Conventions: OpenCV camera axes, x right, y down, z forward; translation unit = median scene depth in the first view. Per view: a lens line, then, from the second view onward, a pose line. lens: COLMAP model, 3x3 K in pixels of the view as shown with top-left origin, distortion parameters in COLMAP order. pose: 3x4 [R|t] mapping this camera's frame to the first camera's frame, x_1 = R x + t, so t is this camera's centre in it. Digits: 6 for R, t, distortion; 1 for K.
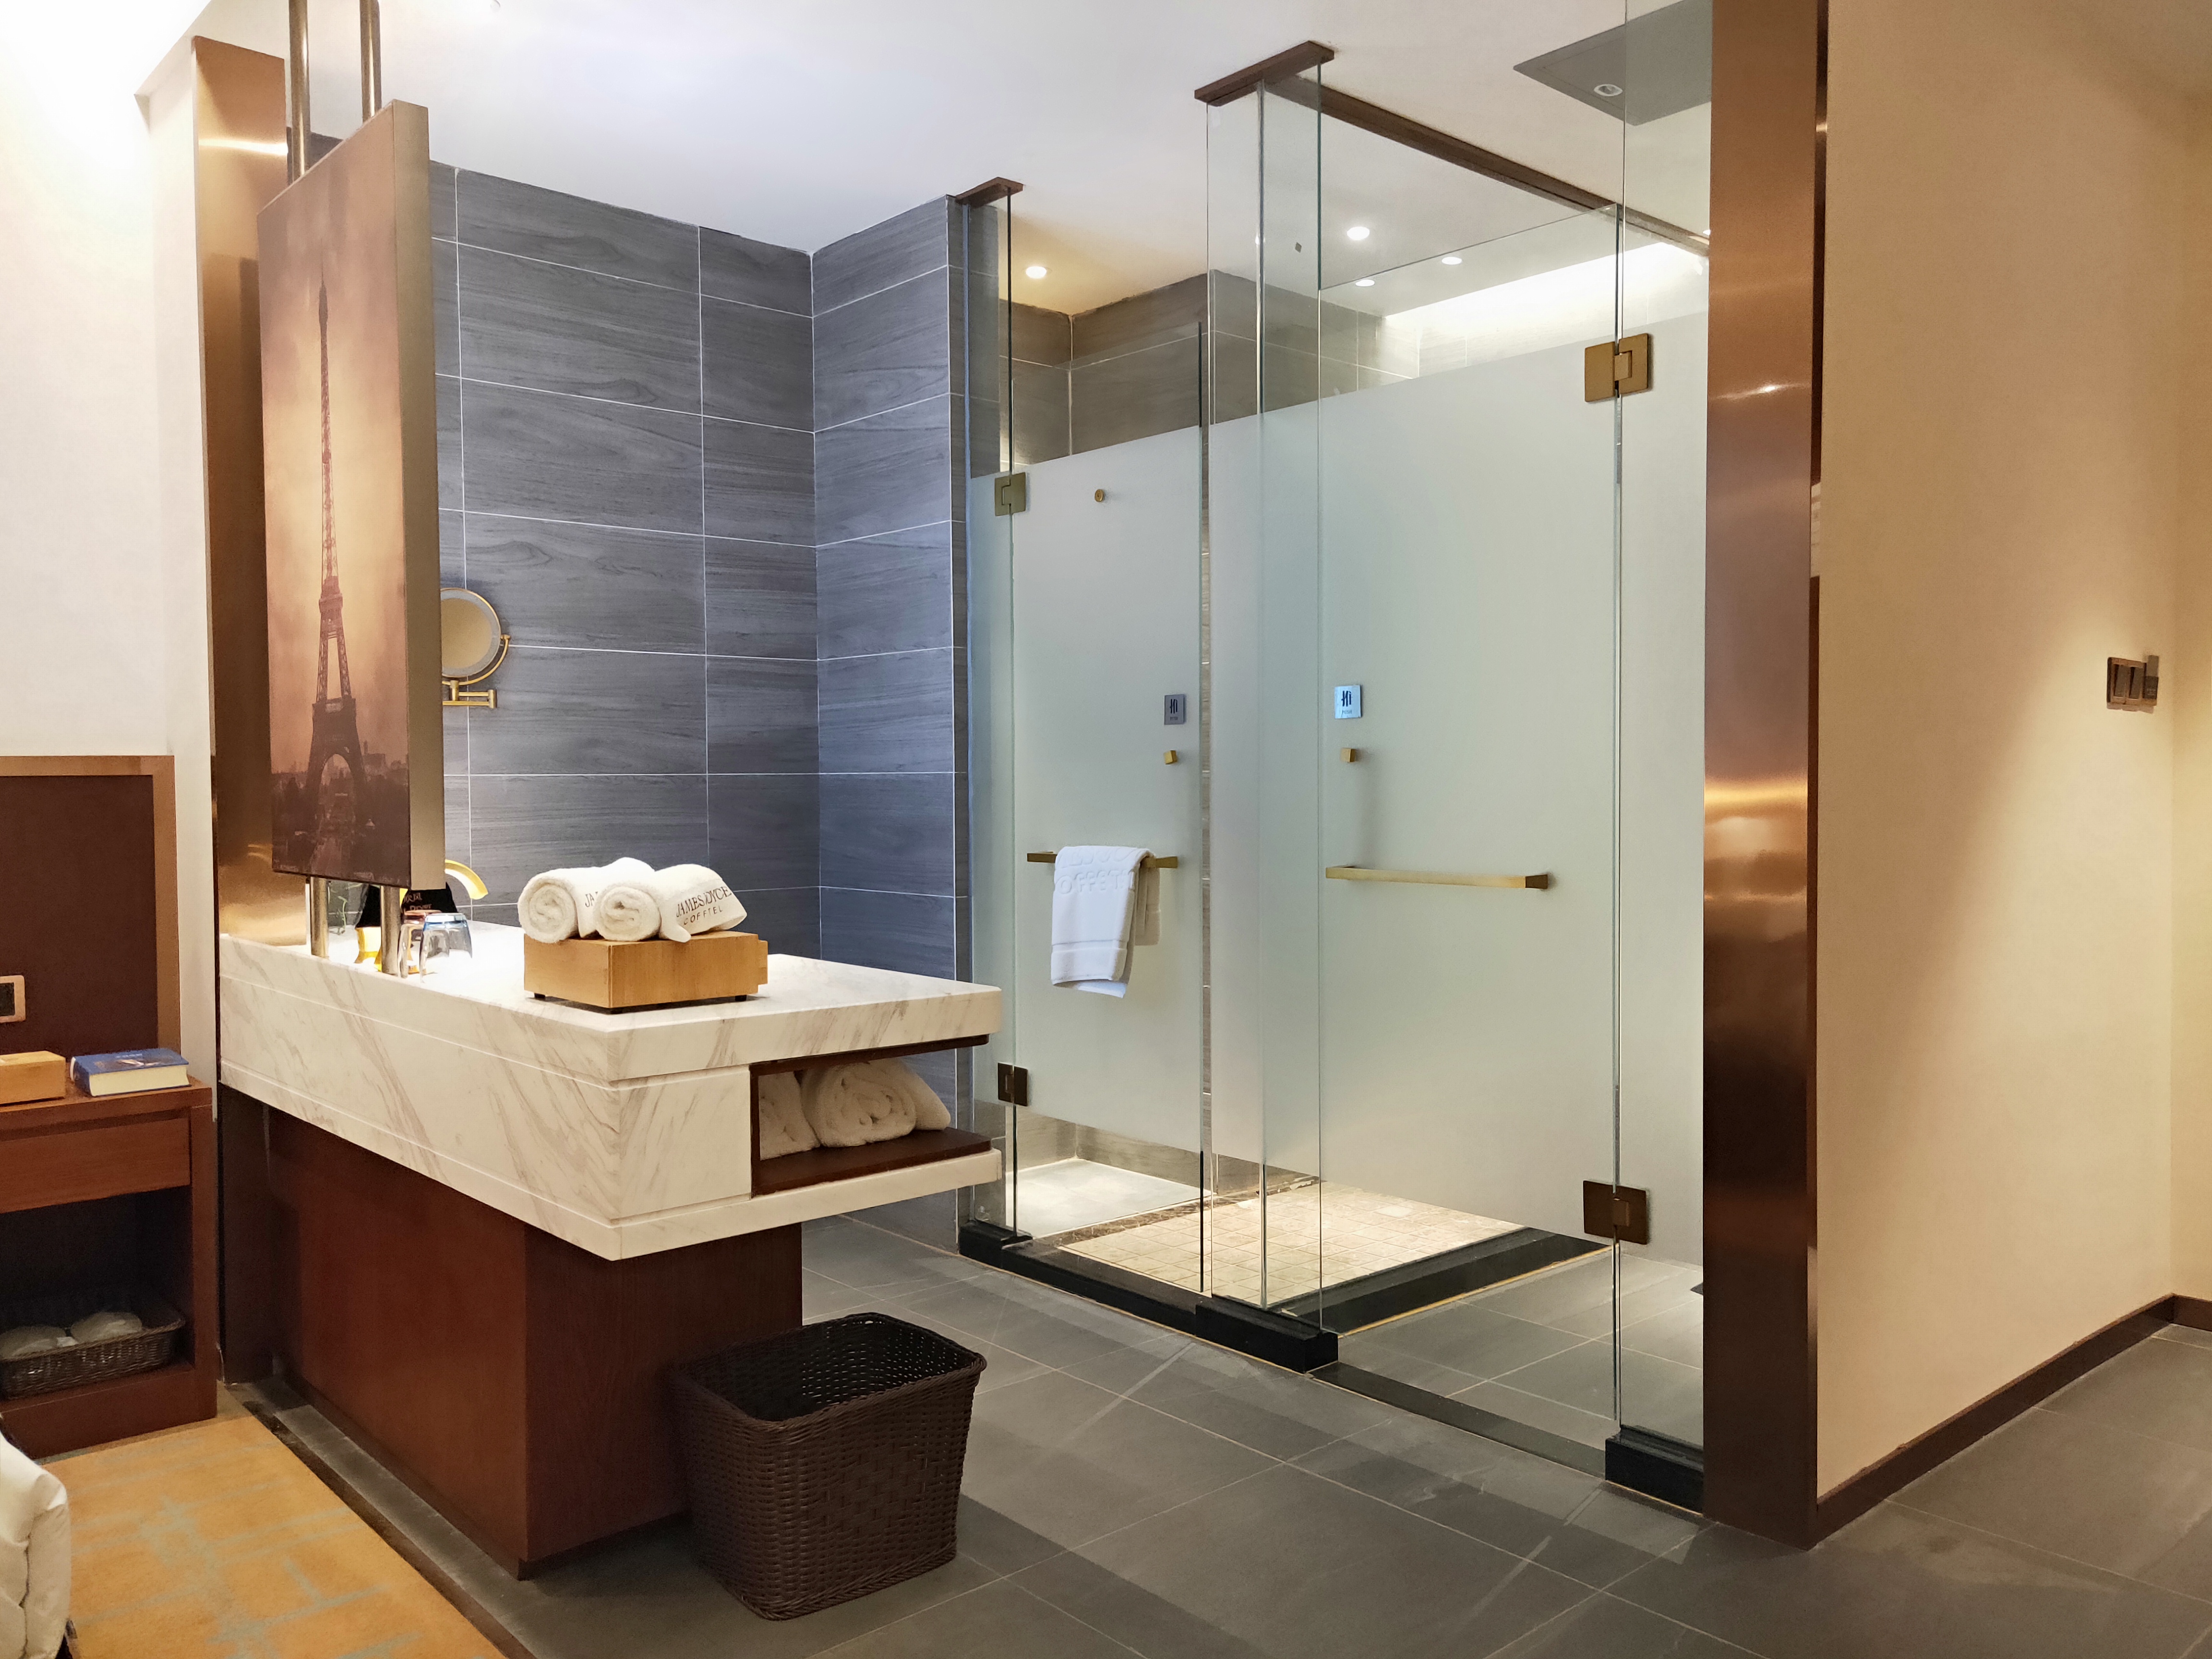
lens RADIAL K [[1690.1, 0, 1099.4], [0, 1690.1, 826.2], [0, 0, 1]] dist [0.066620, -0.044262]
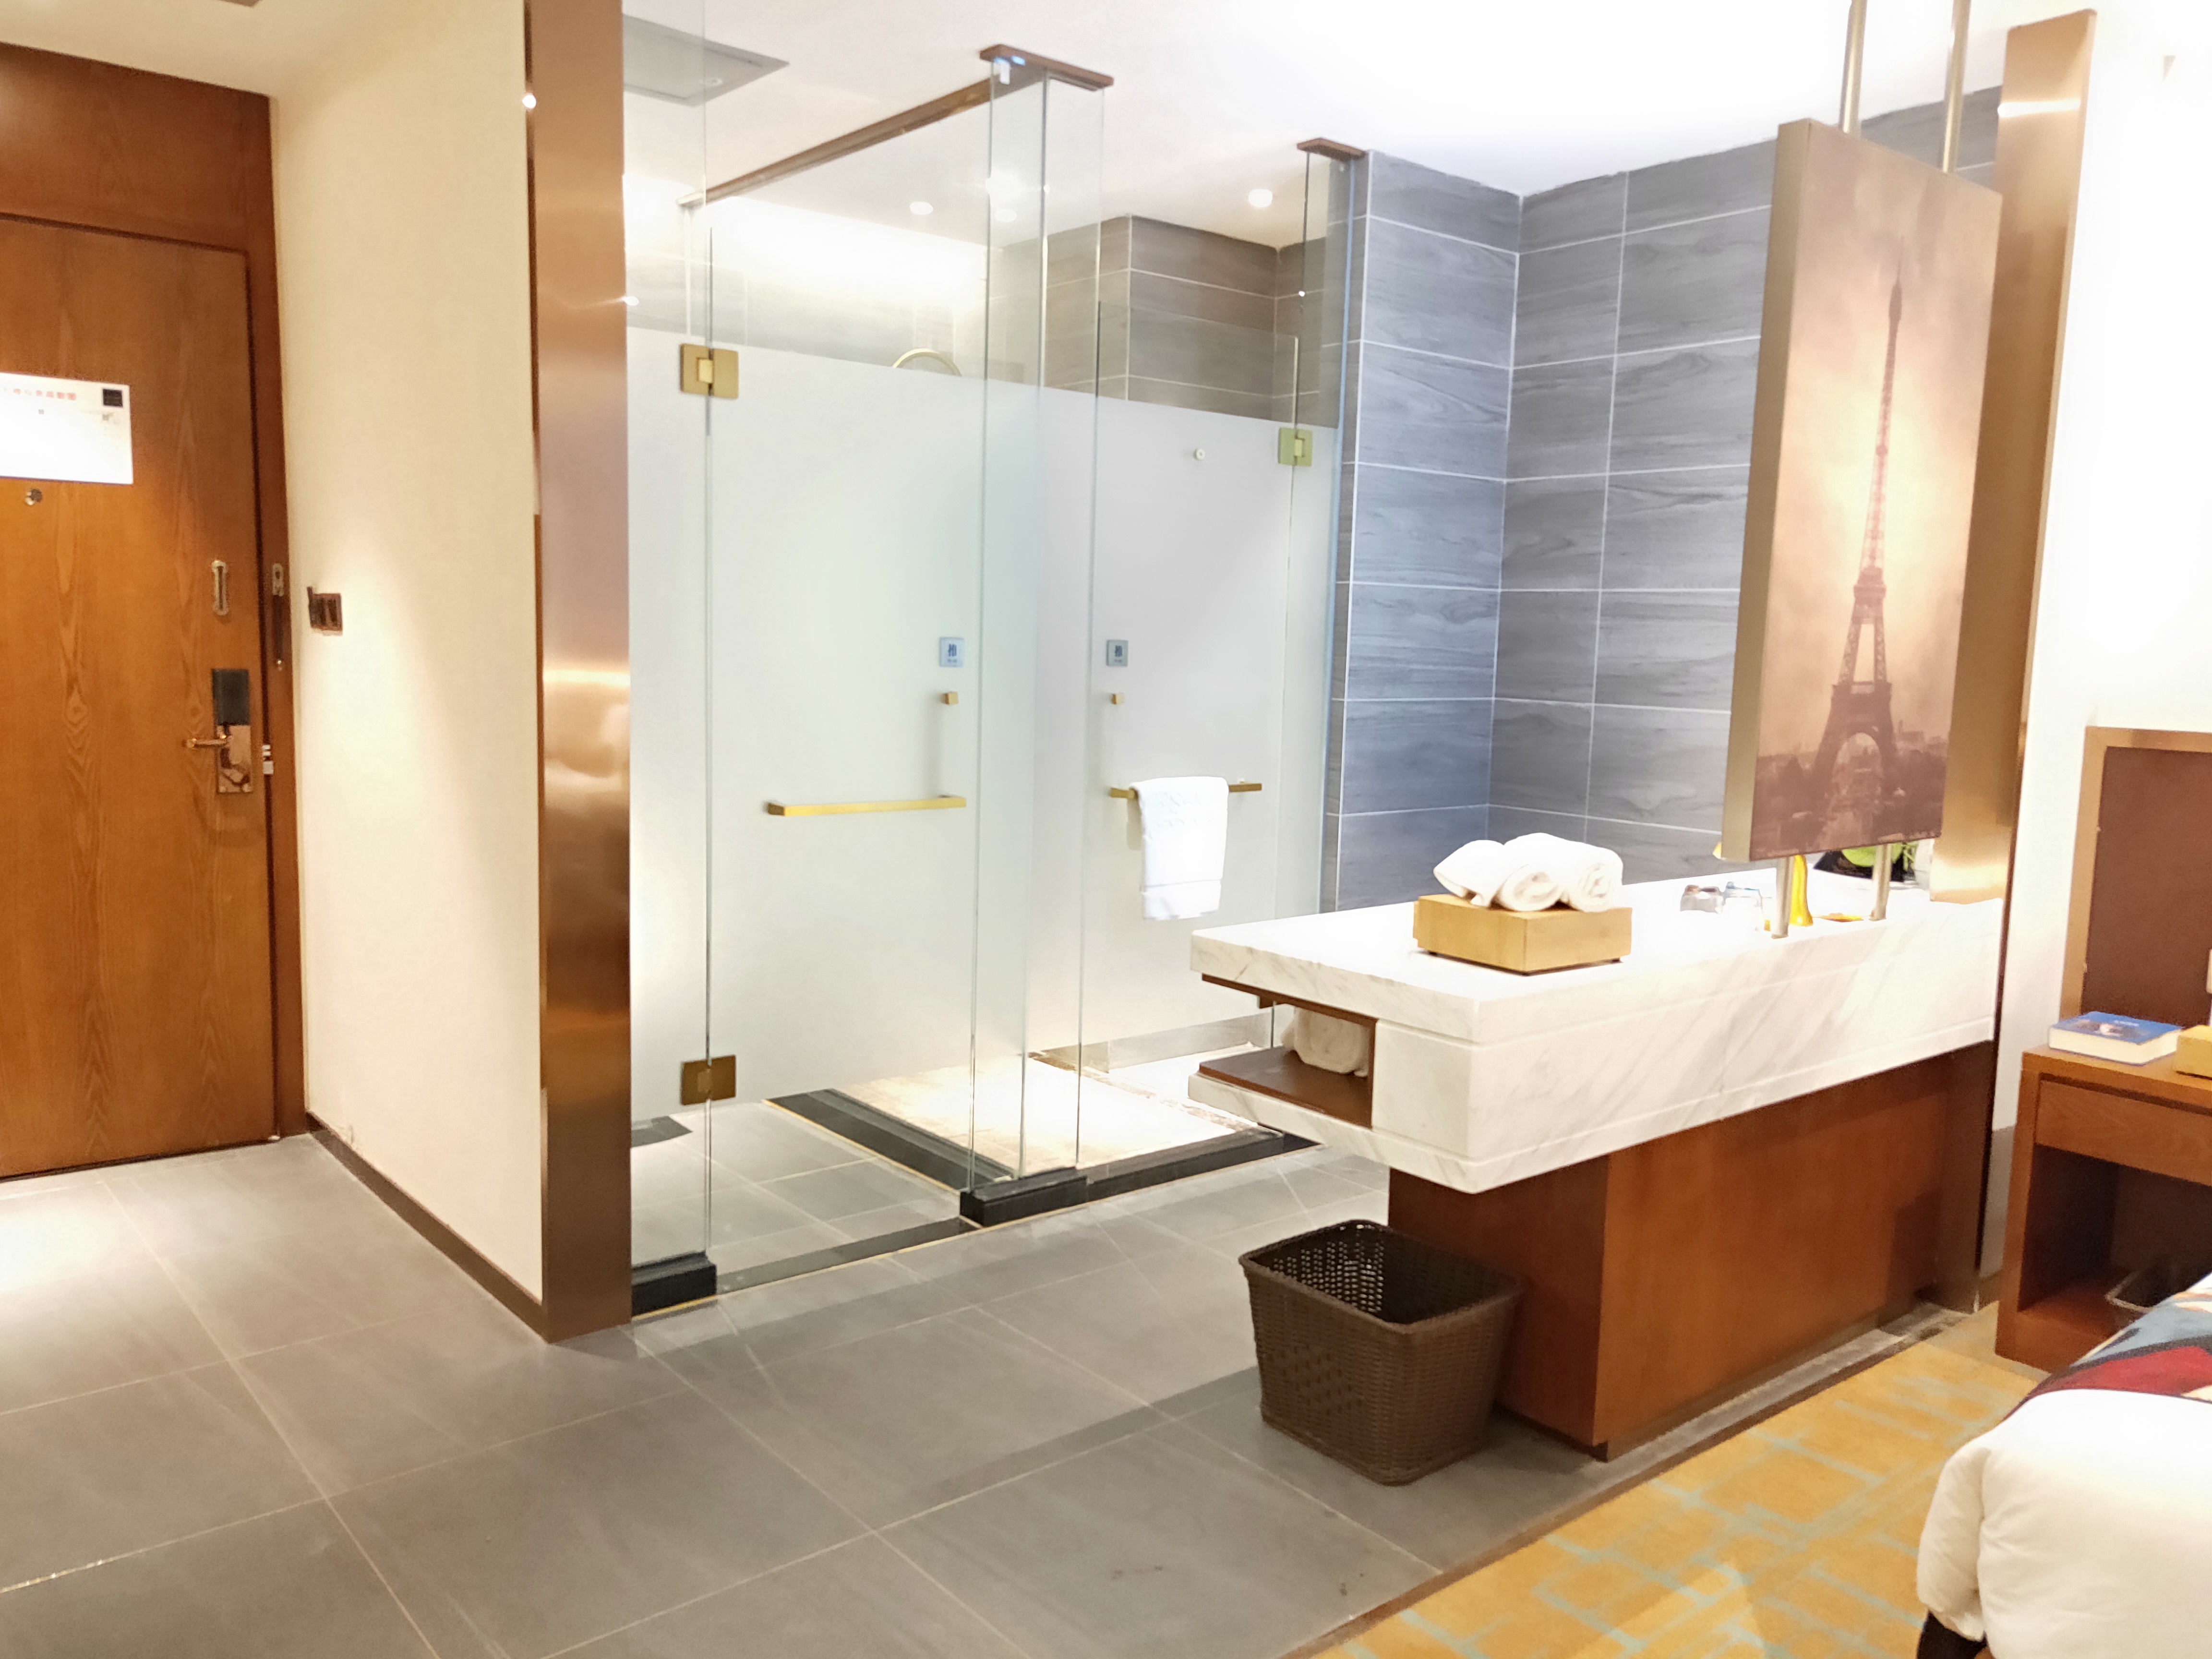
lens RADIAL K [[1690.1, 0, 1099.4], [0, 1690.1, 826.2], [0, 0, 1]] dist [0.066620, -0.044262]
pose [[0.039803, -0.110566, 0.993071, -1.537592], [0.007795, 0.993863, 0.110342, -0.106215], [-0.999177, 0.003349, 0.040421, 1.434694]]
